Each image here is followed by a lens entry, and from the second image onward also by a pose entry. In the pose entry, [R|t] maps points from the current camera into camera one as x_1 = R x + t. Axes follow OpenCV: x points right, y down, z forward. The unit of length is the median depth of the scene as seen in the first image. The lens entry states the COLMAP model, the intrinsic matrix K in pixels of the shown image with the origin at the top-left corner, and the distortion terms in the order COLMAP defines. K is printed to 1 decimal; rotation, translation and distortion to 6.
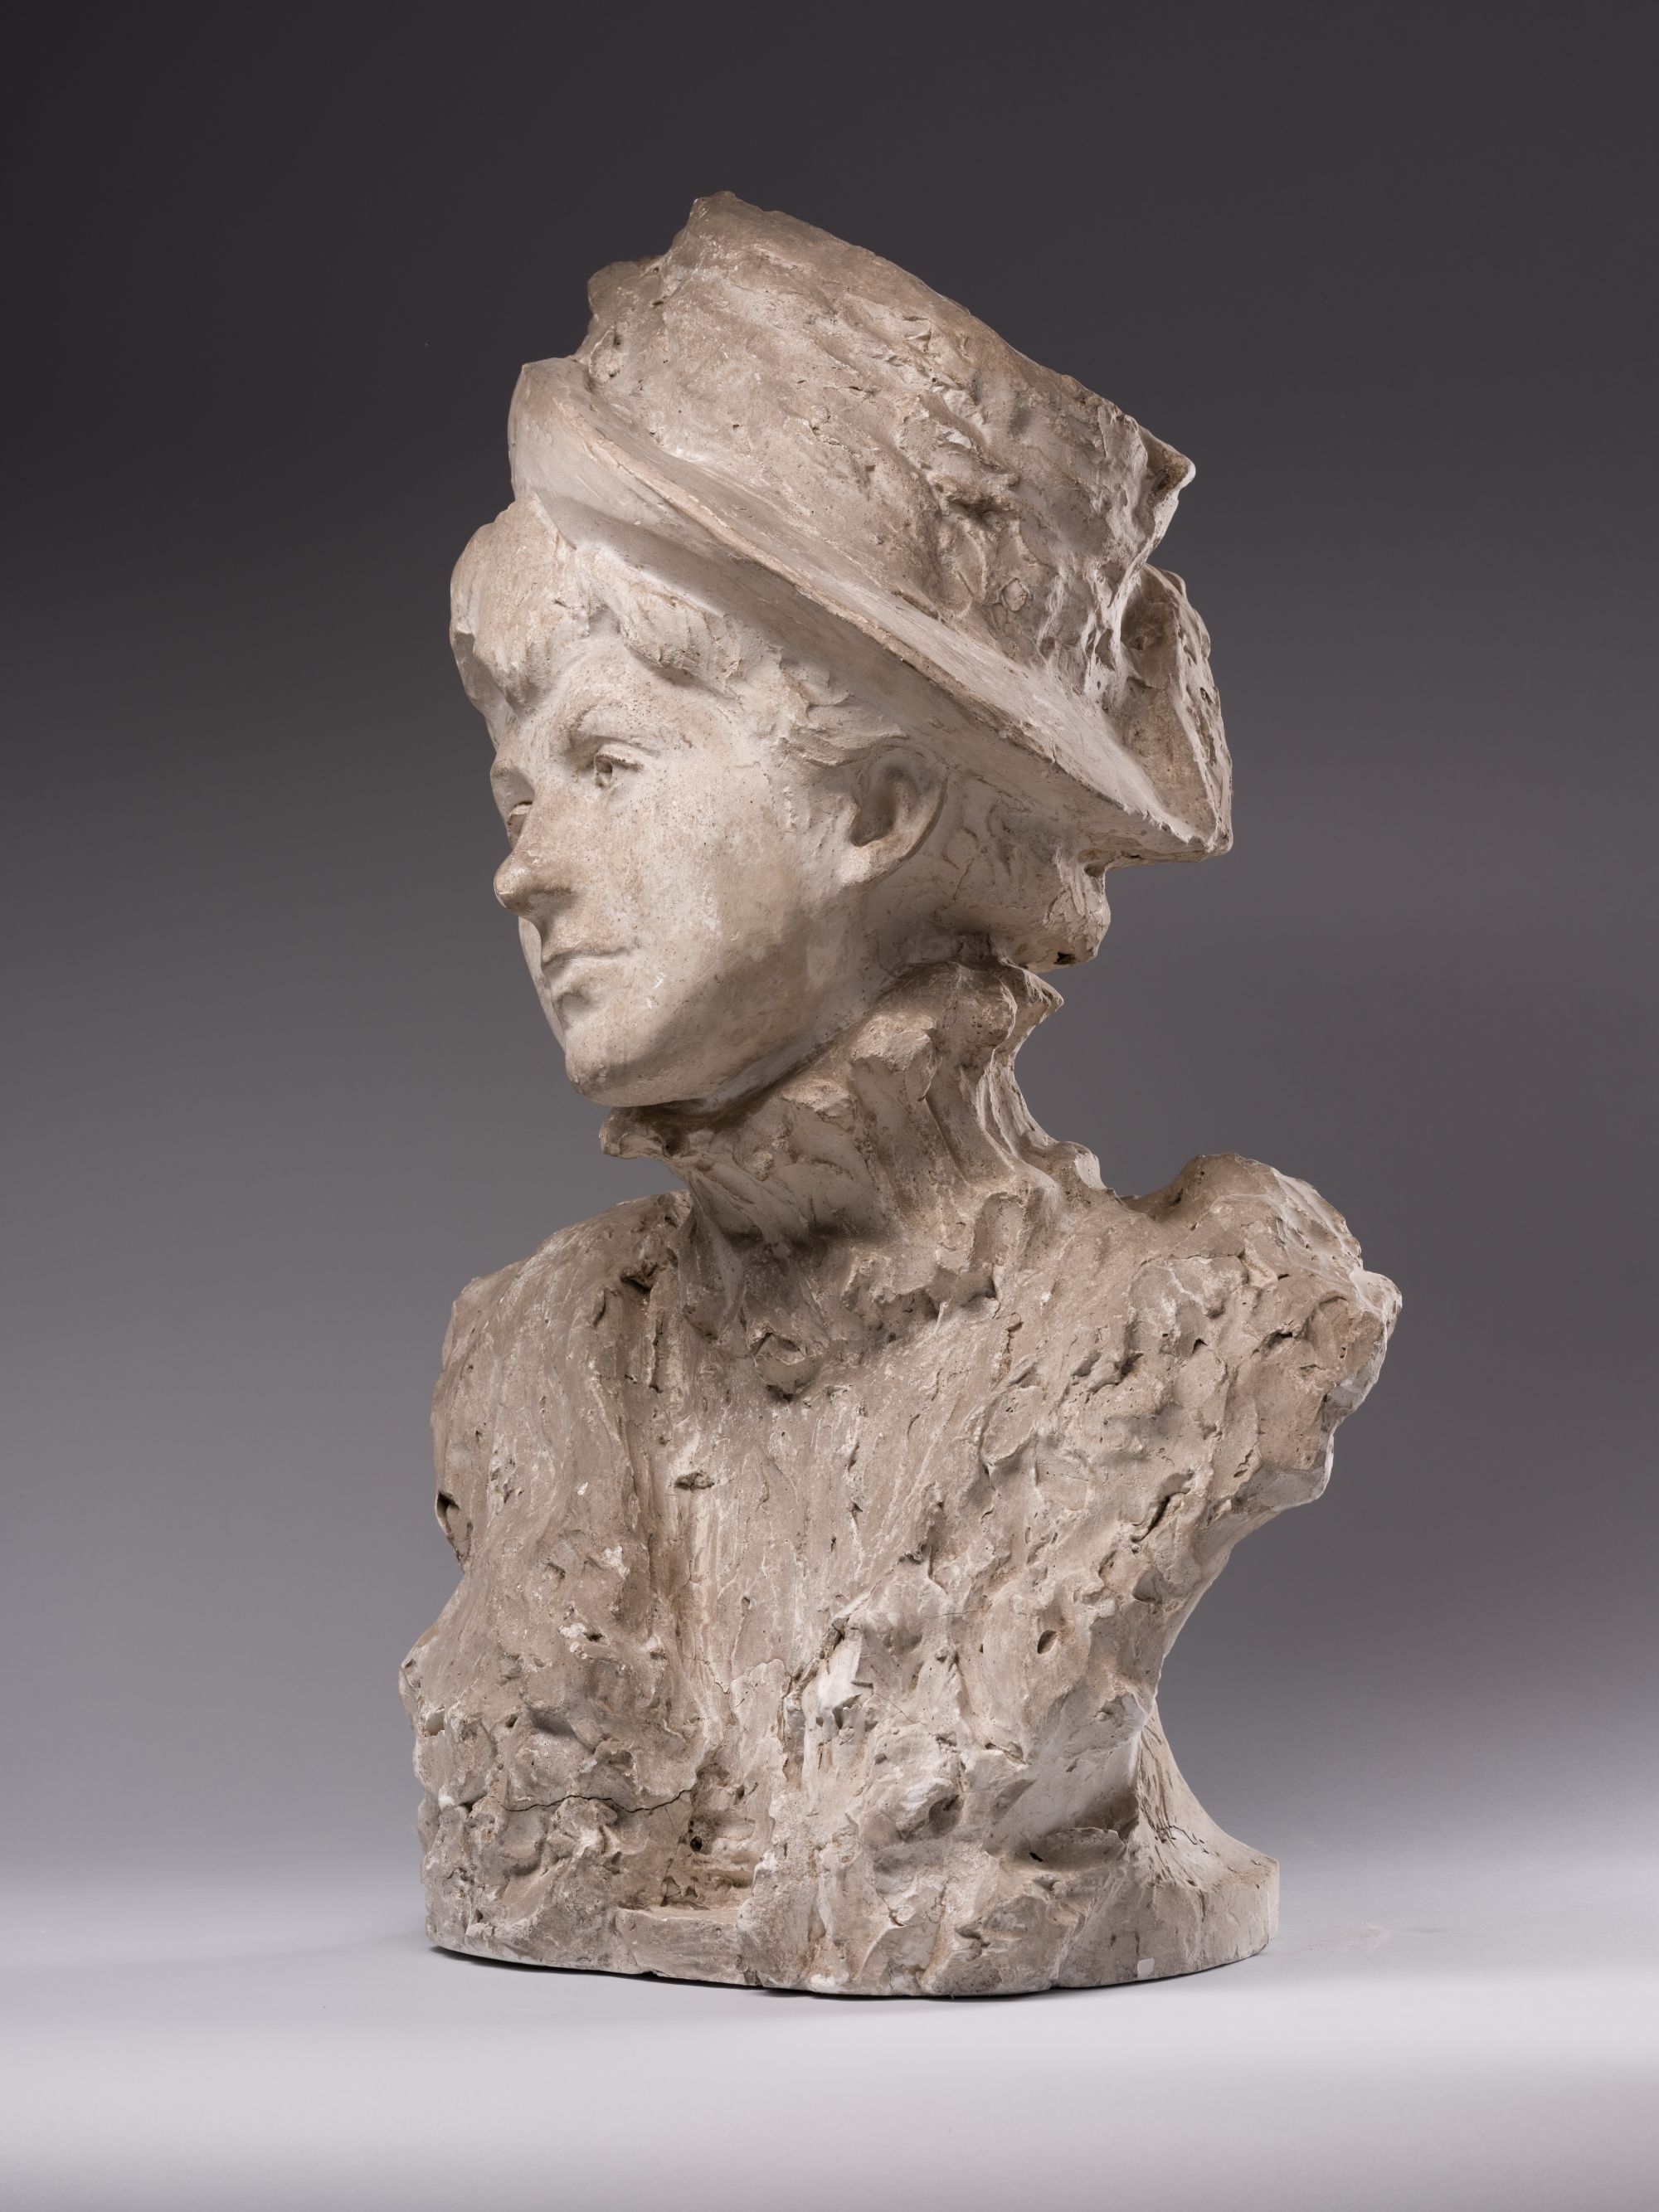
lens RADIAL K [[6115.1, 0, 831.2], [0, 6115.1, 1114.1], [0, 0, 1]] dist [0.133440, 0.000000]
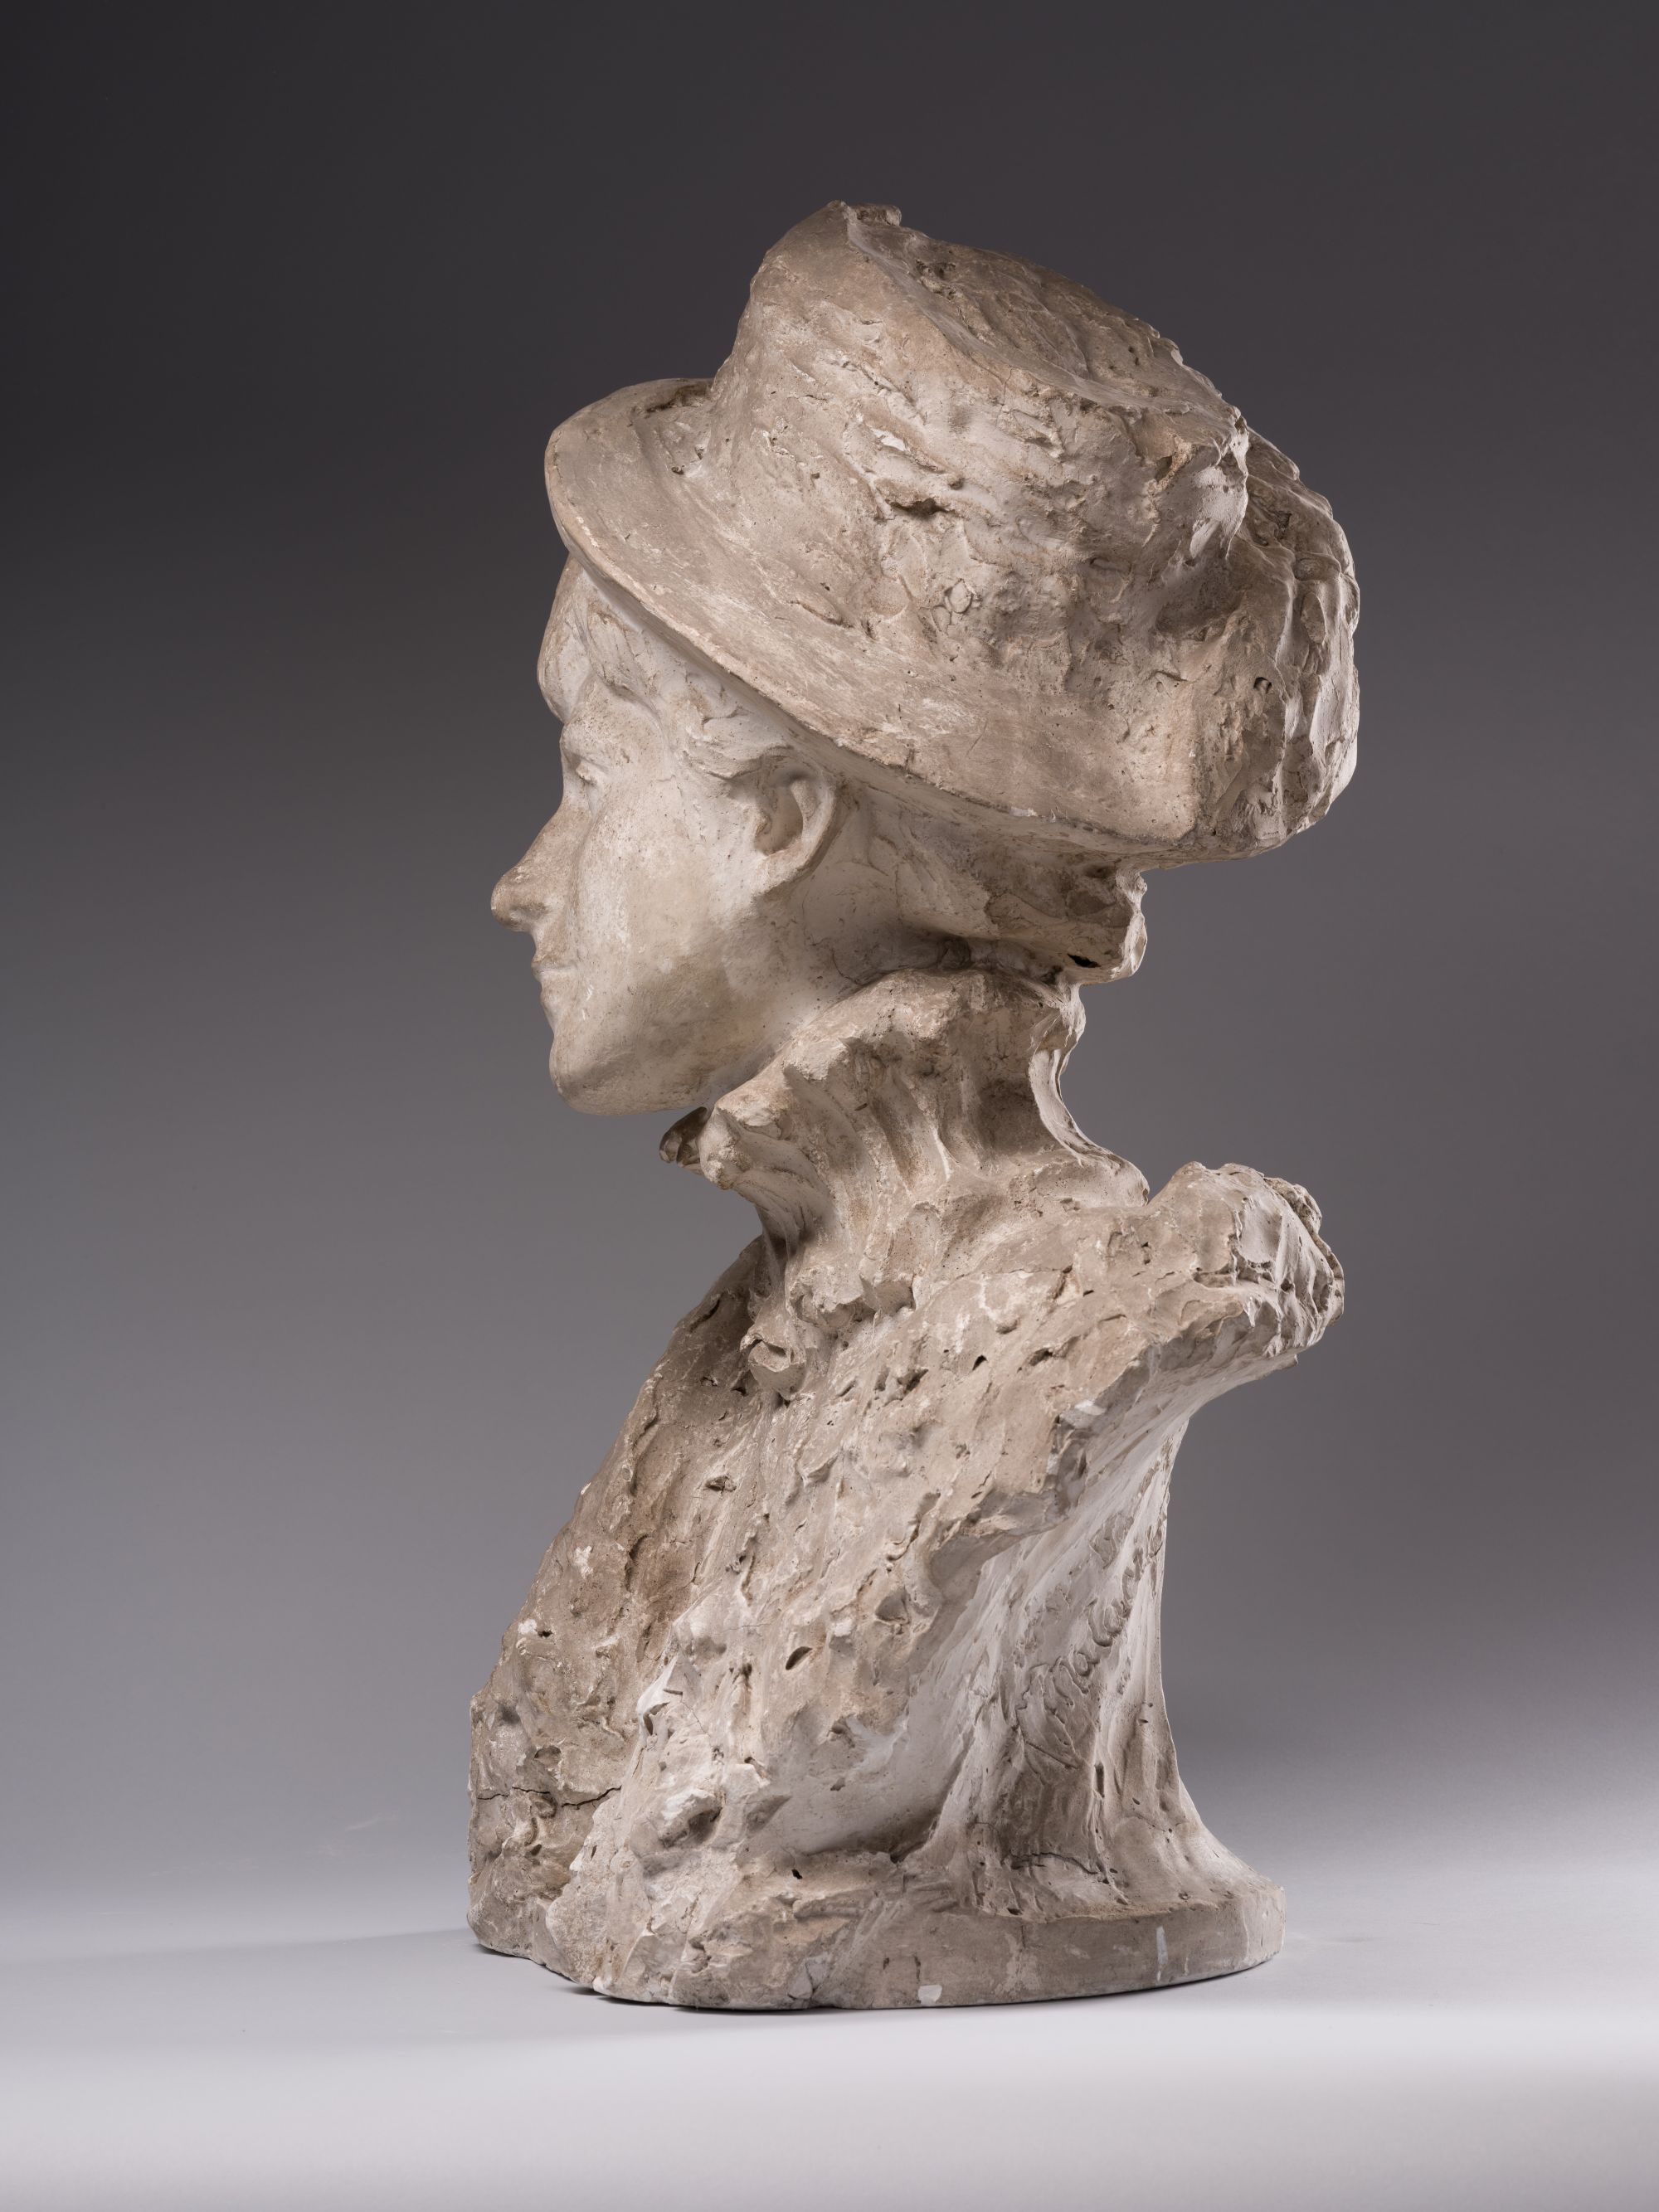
lens RADIAL K [[6115.1, 0, 830.9], [0, 6115.1, 1098.2], [0, 0, 1]] dist [0.133440, 0.000000]
pose [[0.854568, -0.001933, -0.519337, 0.536804], [0.005886, 0.999965, 0.005963, -0.010145], [0.519307, -0.008153, 0.854549, 0.149649]]
